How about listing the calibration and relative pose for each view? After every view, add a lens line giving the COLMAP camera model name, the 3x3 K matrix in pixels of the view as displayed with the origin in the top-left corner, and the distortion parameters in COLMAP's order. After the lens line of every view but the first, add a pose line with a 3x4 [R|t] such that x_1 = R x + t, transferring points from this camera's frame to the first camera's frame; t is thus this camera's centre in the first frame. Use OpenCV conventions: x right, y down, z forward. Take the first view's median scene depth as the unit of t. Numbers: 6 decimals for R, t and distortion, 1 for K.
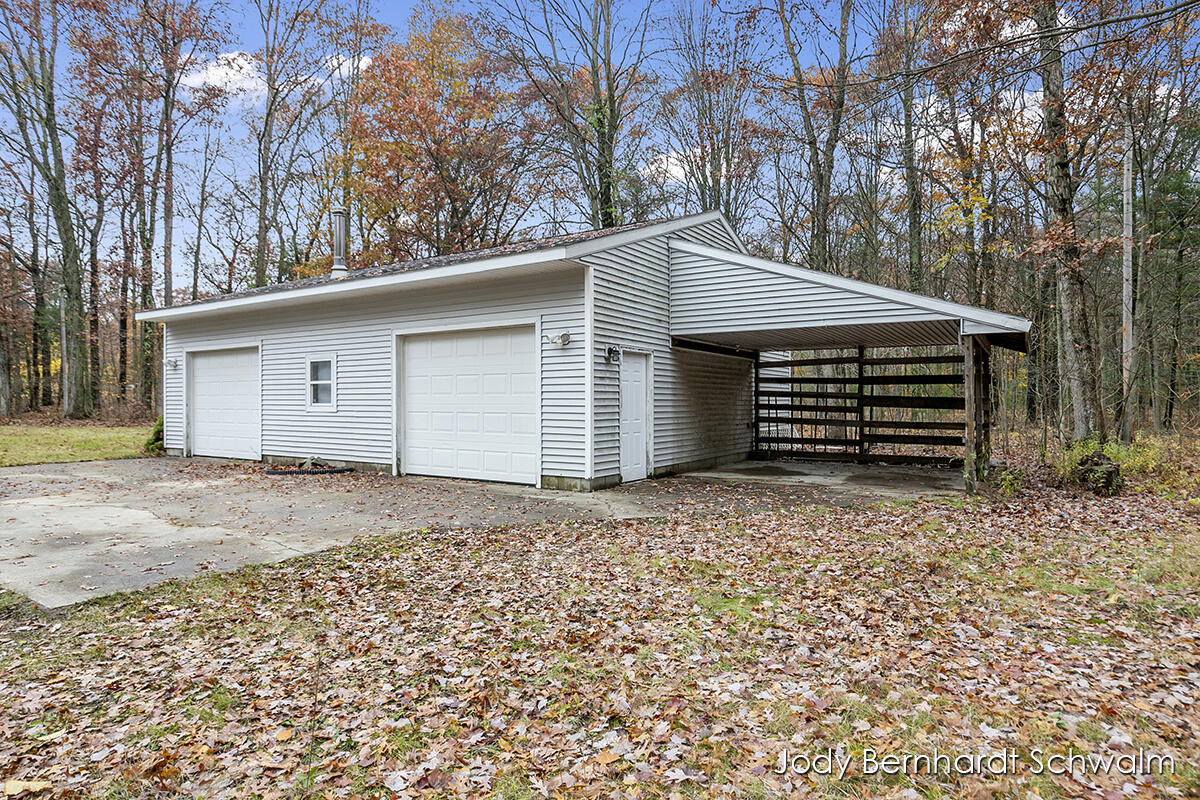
lens RADIAL K [[676.5, 0, 600.0], [0, 676.5, 400.0], [0, 0, 1]] dist [0.001570, 0.000109]
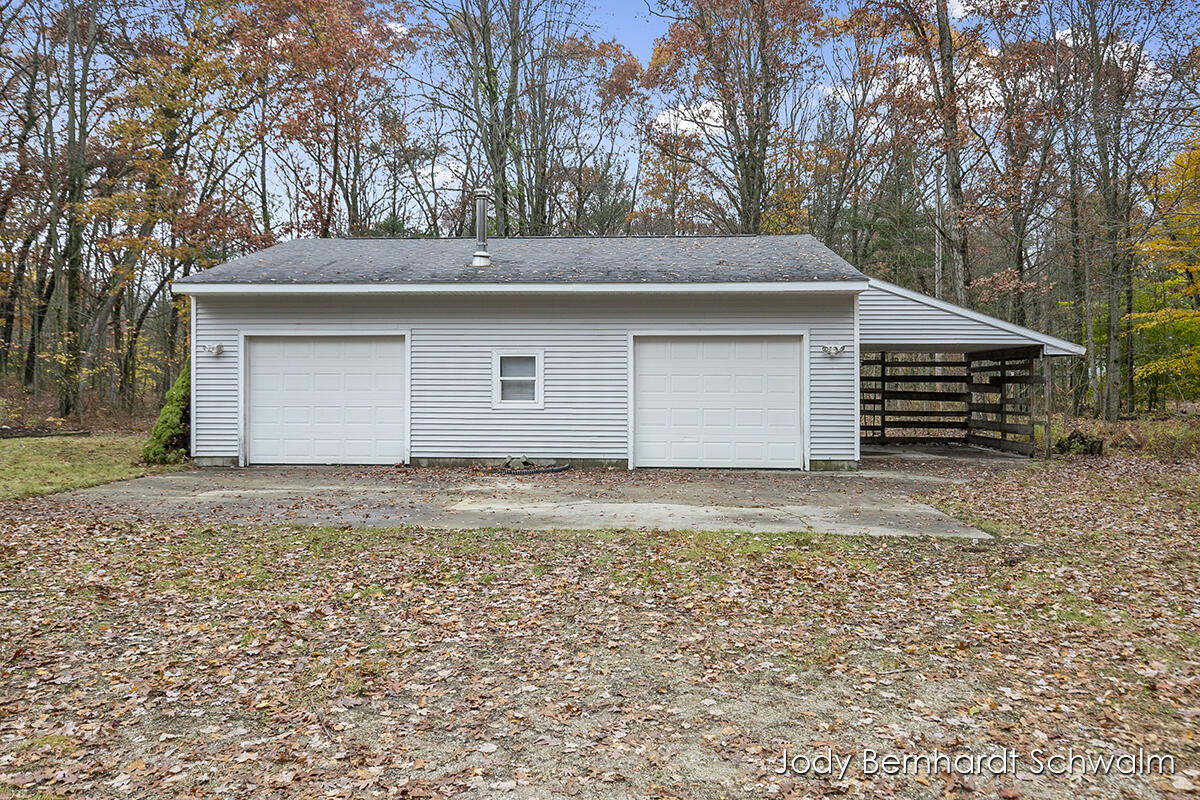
lens RADIAL K [[826.3, 0, 600.0], [0, 826.3, 400.0], [0, 0, 1]] dist [-0.001911, -0.000336]
pose [[0.867516, -0.006569, 0.497366, -0.919277], [-0.004514, 0.999768, 0.021078, -0.021244], [-0.497389, -0.020530, 0.867284, -0.082034]]
